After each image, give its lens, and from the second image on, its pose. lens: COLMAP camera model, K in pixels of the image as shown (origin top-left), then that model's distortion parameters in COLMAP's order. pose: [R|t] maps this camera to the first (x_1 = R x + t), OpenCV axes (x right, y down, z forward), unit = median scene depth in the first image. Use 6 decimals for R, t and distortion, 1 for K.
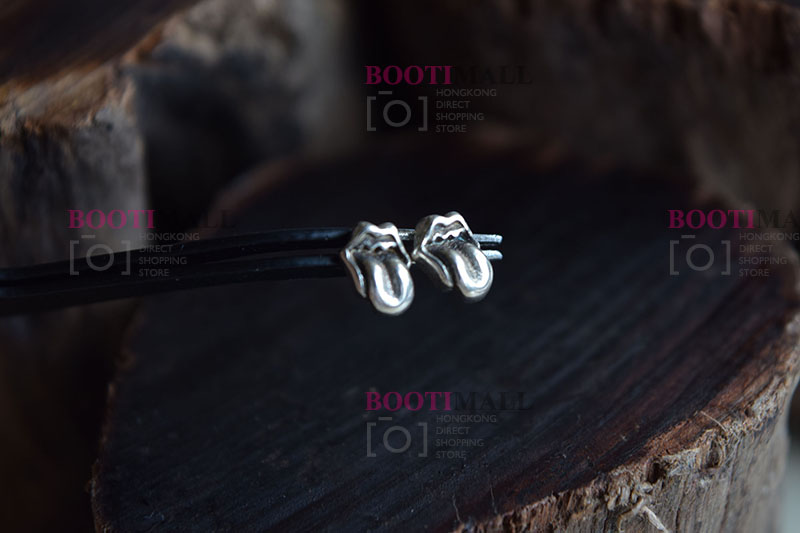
lens RADIAL K [[1727.7, 0, 399.5], [0, 1727.7, 166.4], [0, 0, 1]] dist [0.029565, 0.213025]
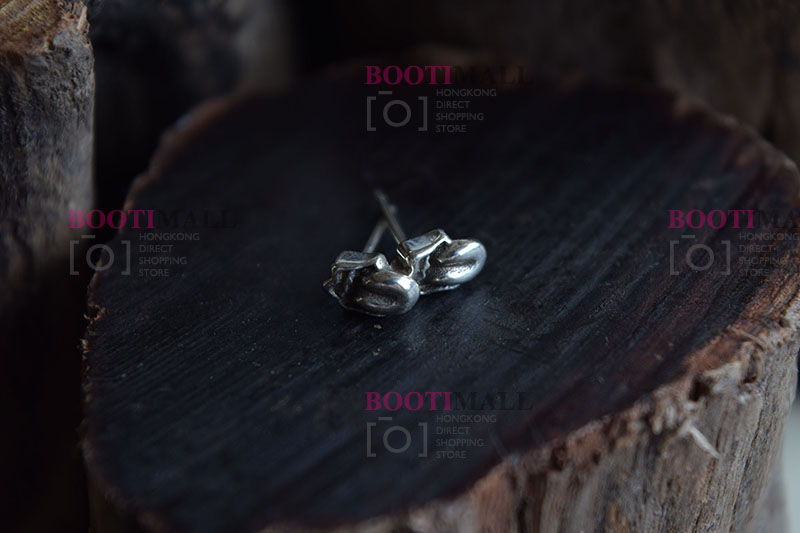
lens RADIAL K [[1727.7, 0, 399.5], [0, 1727.7, 166.4], [0, 0, 1]] dist [0.029565, 0.213025]
pose [[0.986971, -0.045815, 0.154241, -0.148279], [0.044738, 0.998944, 0.010446, 0.036542], [-0.154556, -0.003410, 0.987978, 0.090589]]
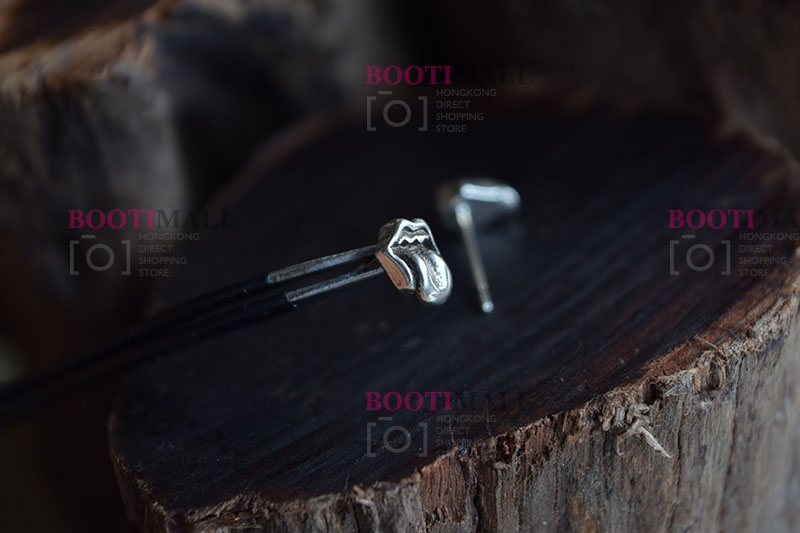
lens RADIAL K [[1727.7, 0, 399.5], [0, 1727.7, 166.4], [0, 0, 1]] dist [0.029565, 0.213025]
pose [[0.992751, -0.035139, -0.114942, 0.118908], [0.032595, 0.999182, -0.023934, 0.063096], [0.115689, 0.020014, 0.993084, -0.009492]]
